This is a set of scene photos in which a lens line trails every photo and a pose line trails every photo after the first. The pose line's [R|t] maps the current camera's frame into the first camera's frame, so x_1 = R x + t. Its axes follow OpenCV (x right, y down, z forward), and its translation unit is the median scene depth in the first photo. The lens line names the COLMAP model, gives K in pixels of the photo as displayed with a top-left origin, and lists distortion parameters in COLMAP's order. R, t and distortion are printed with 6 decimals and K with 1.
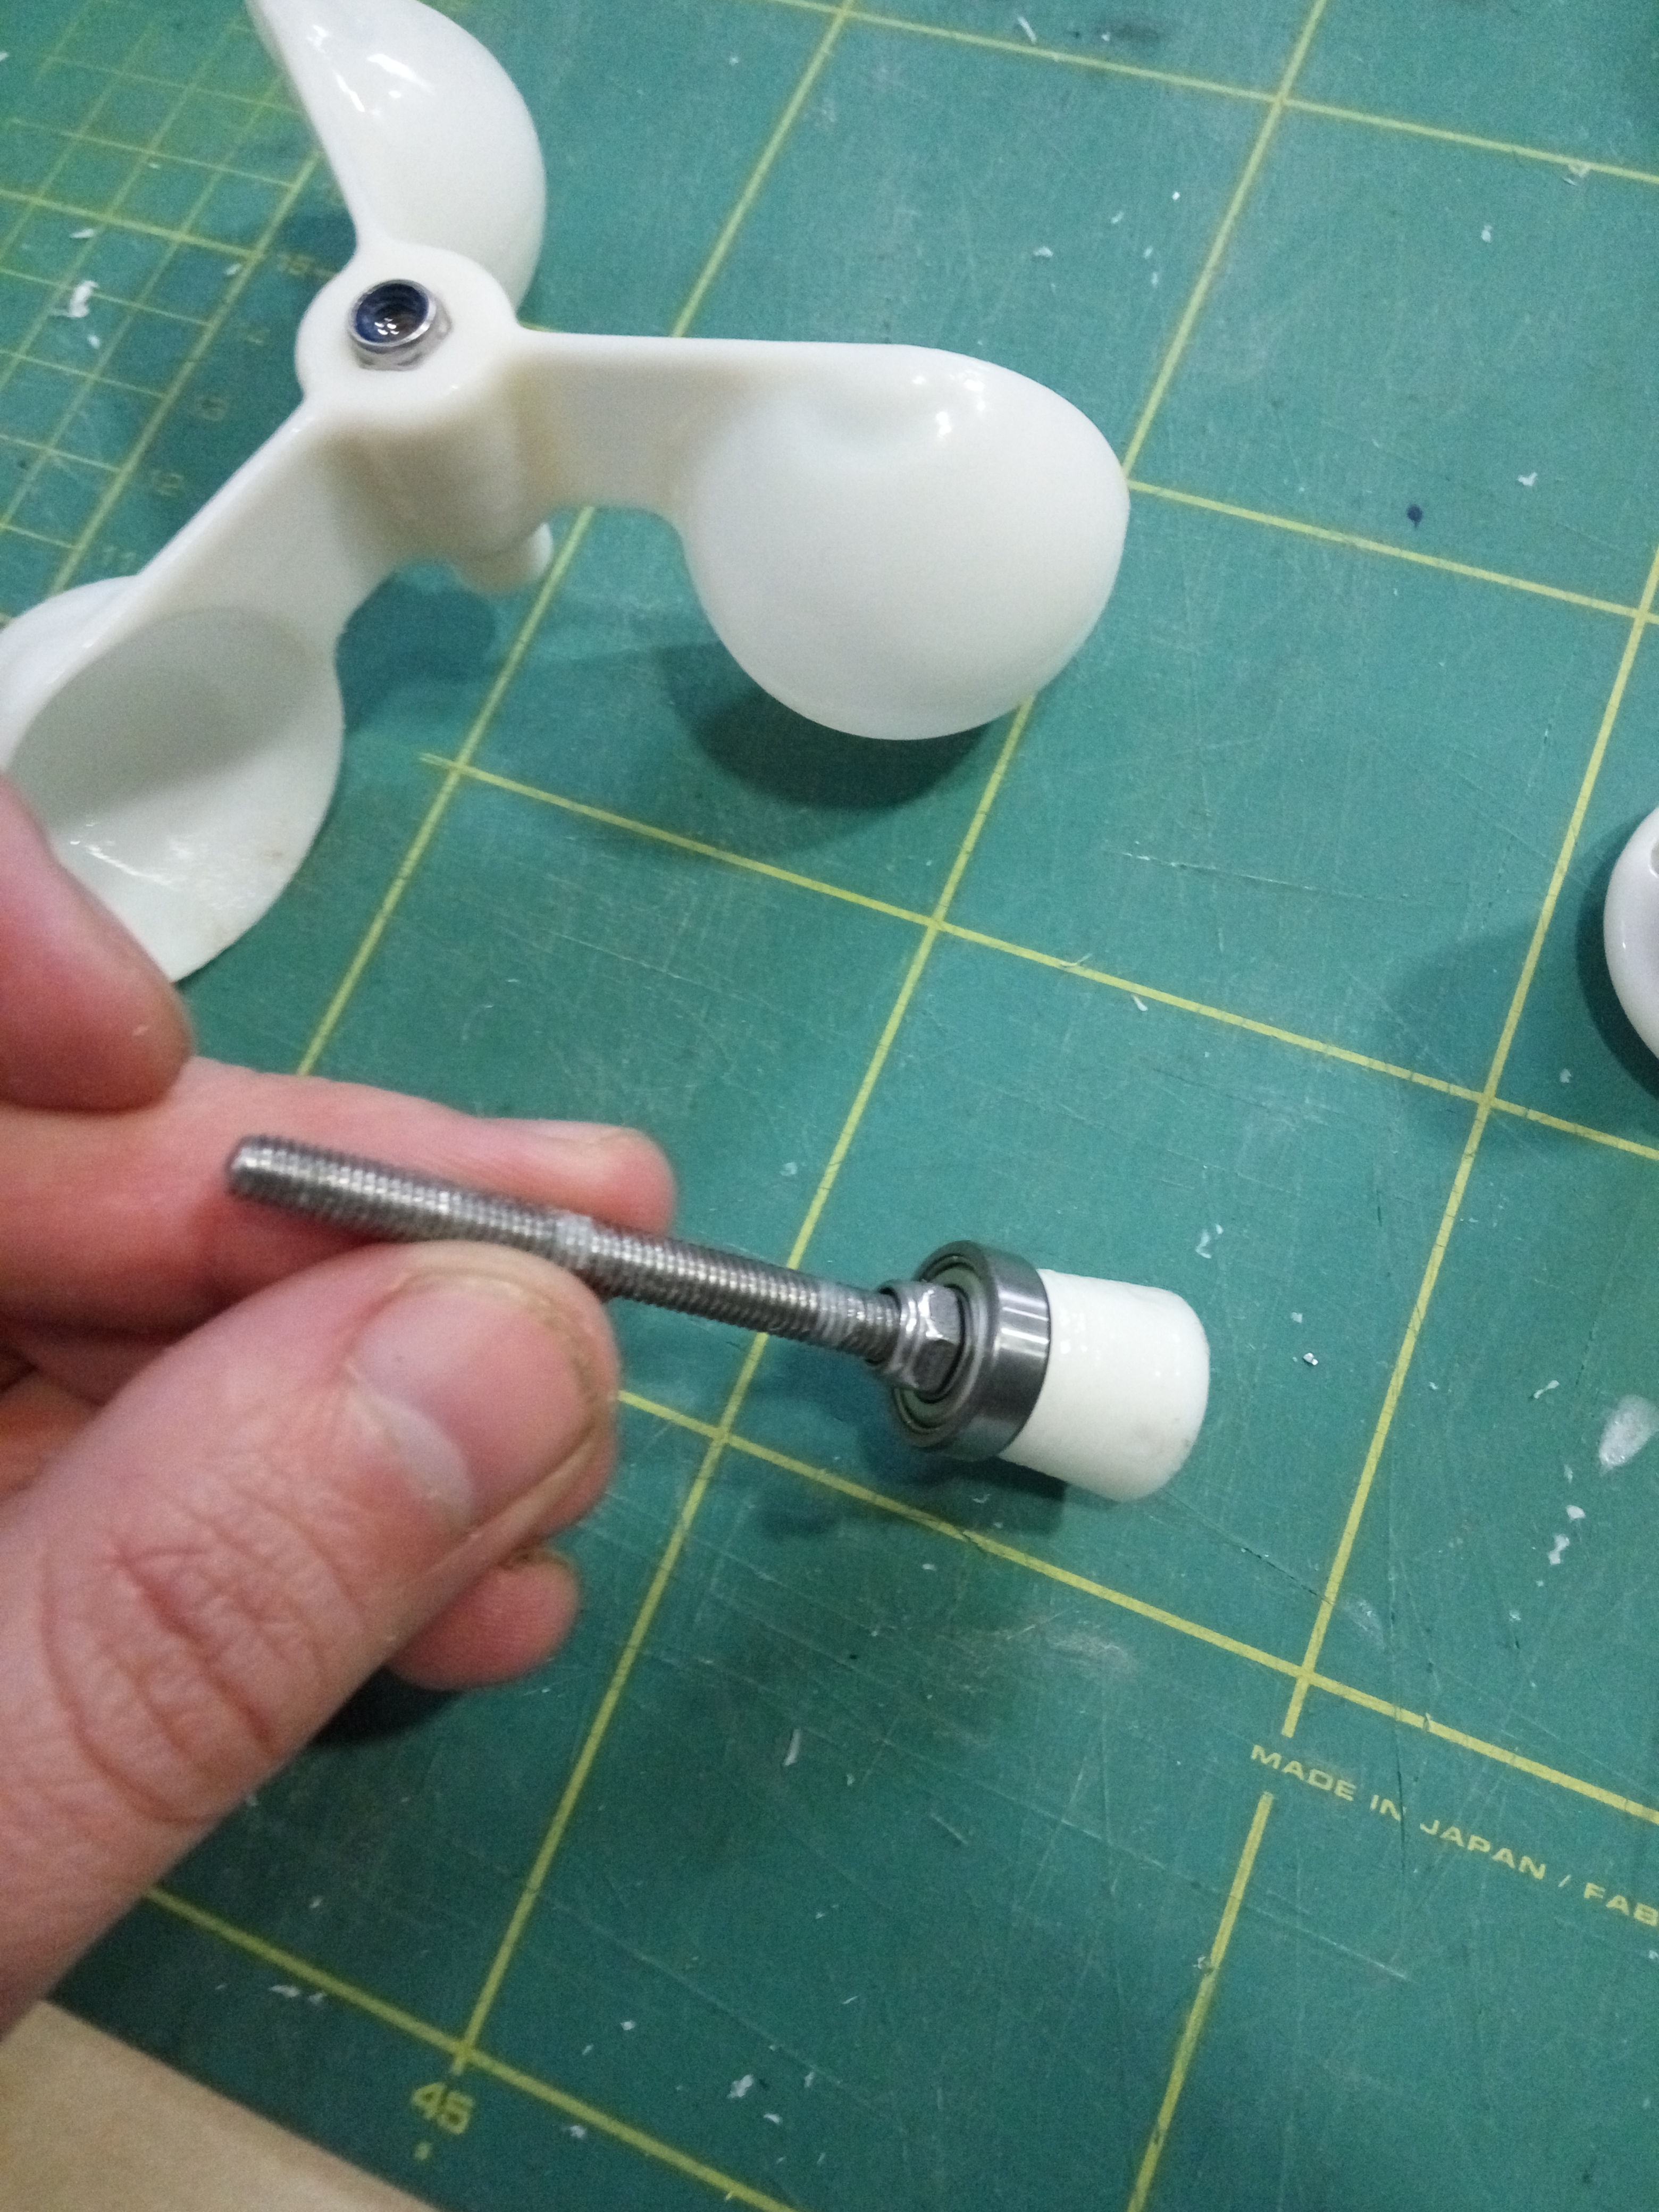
lens RADIAL K [[1879.0, 0, 833.4], [0, 1879.0, 1057.3], [0, 0, 1]] dist [0.090763, -0.195458]
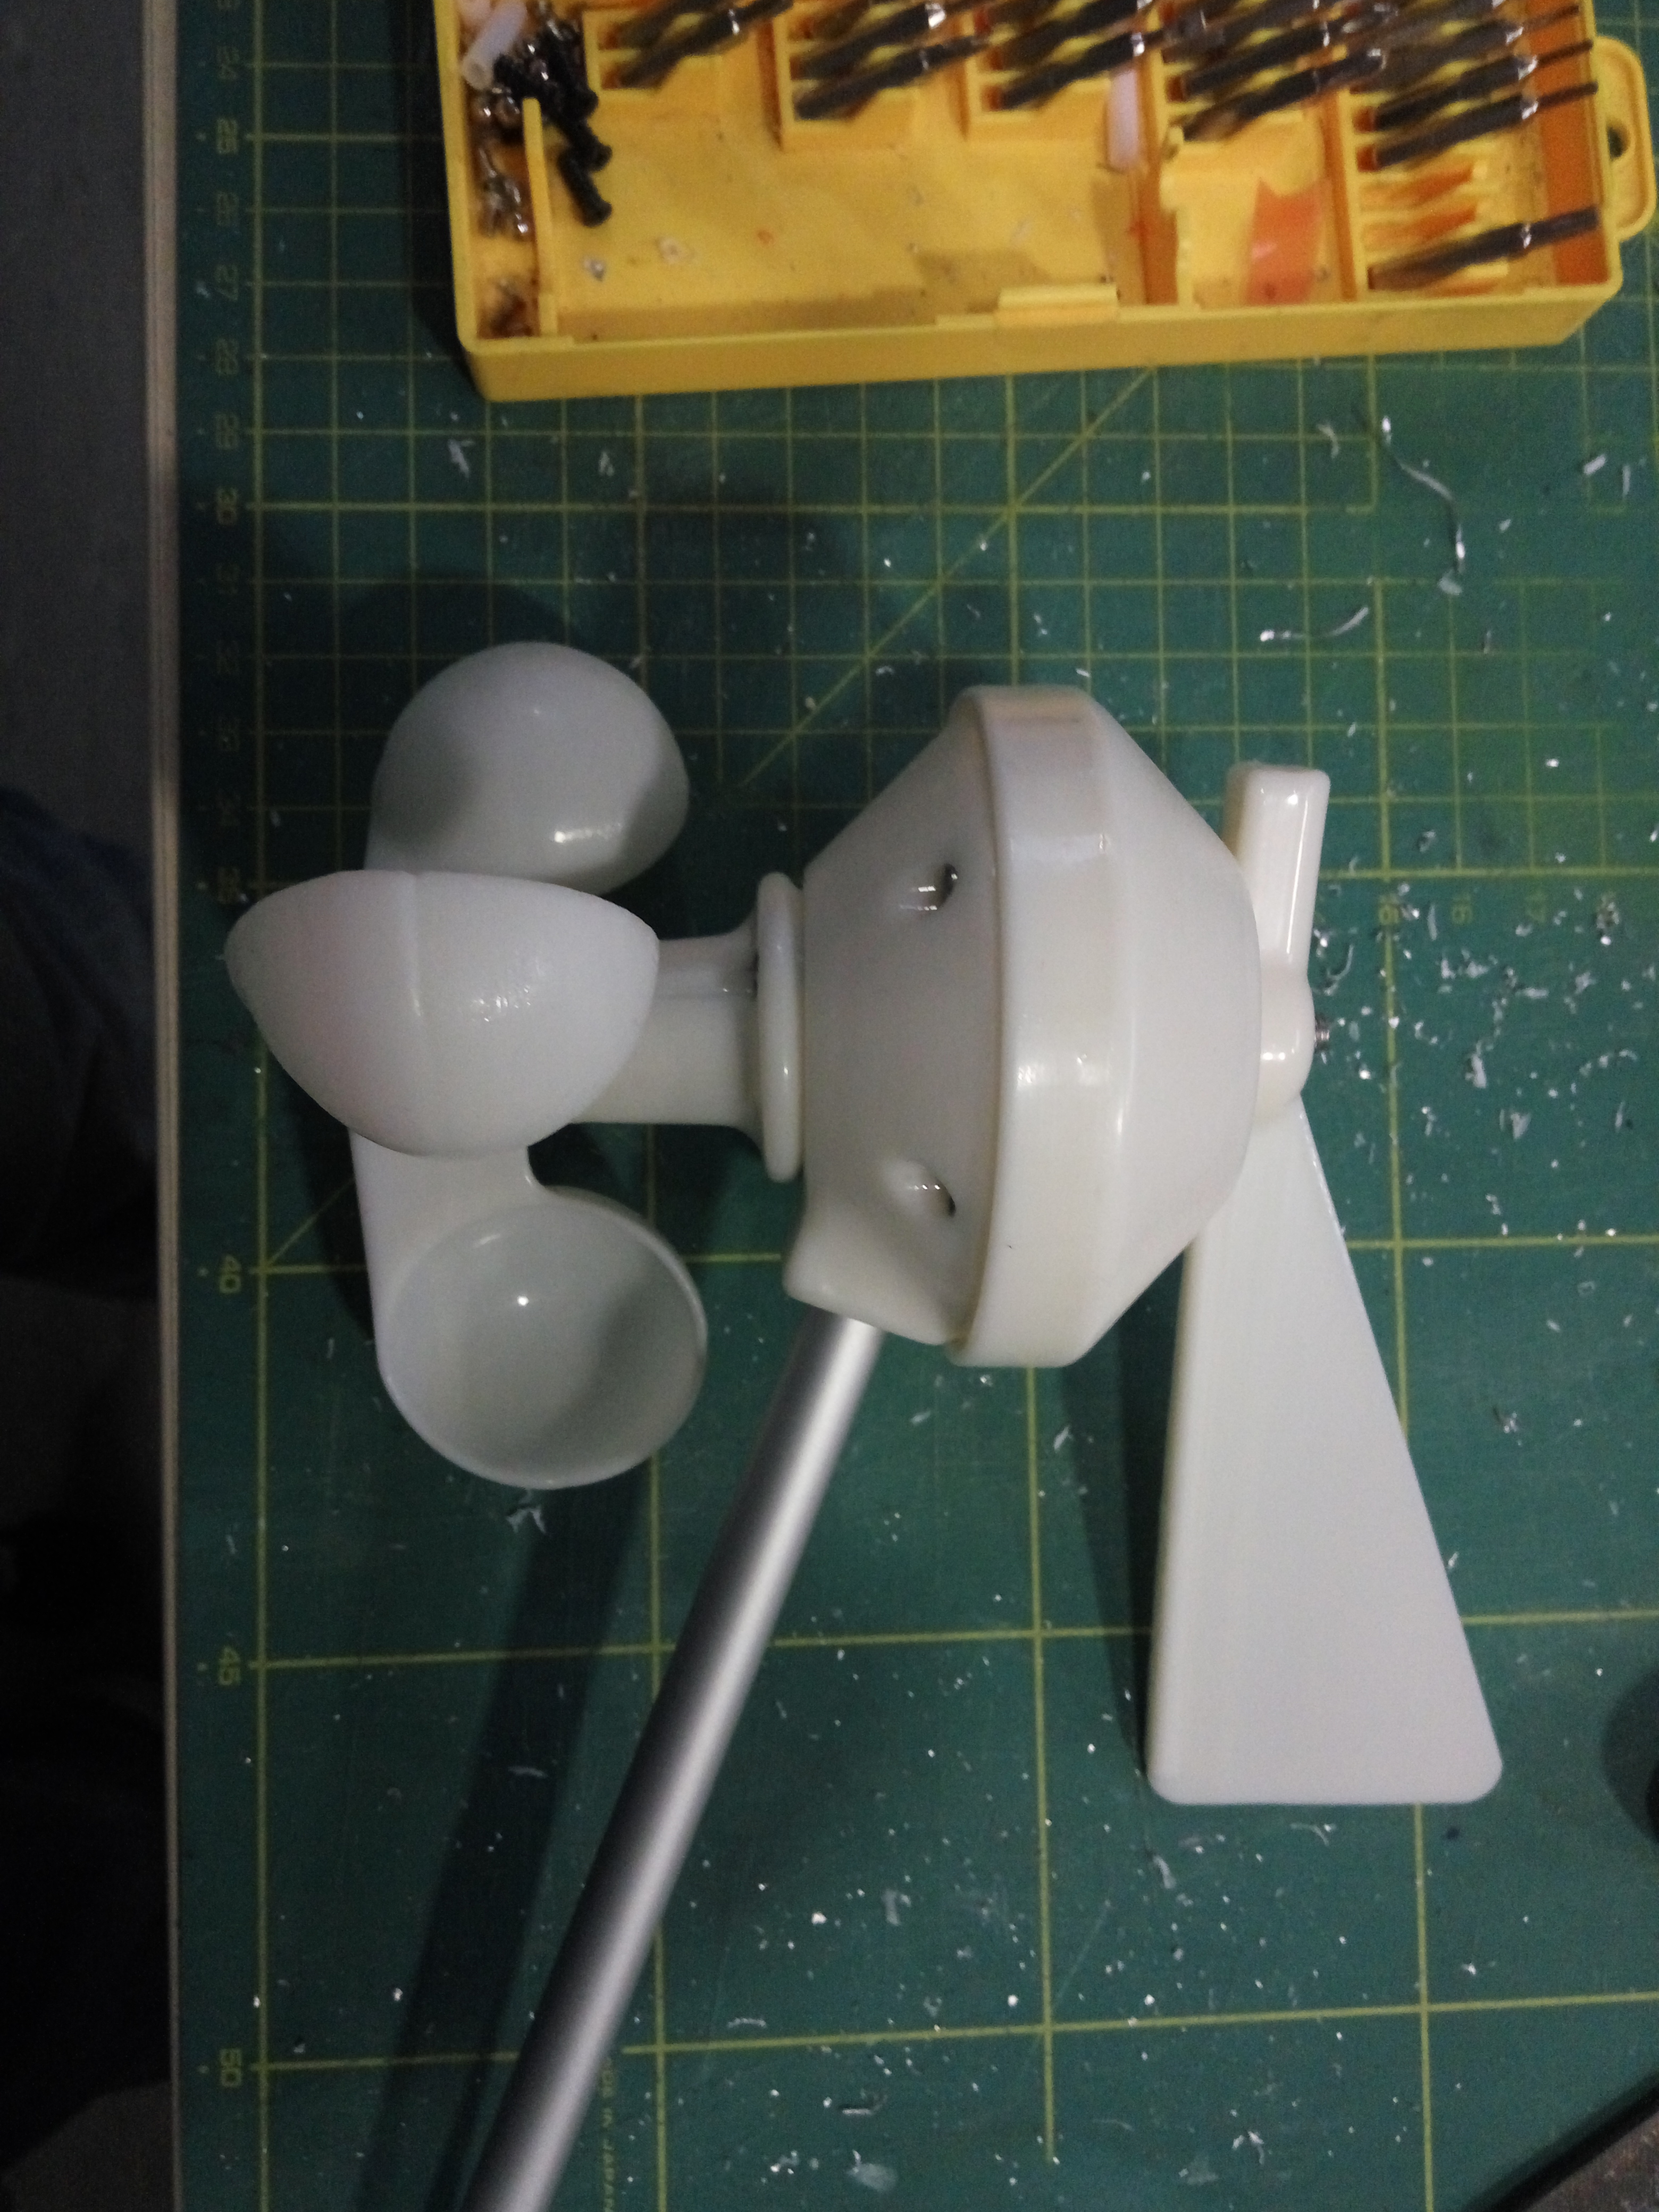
lens RADIAL K [[1749.3, 0, 829.9], [0, 1749.3, 1102.8], [0, 0, 1]] dist [0.066315, -0.129304]
pose [[0.385196, 0.917299, 0.100933, -0.576440], [-0.898764, 0.348081, 0.266576, -0.479374], [0.209397, -0.193398, 0.958514, -0.267871]]
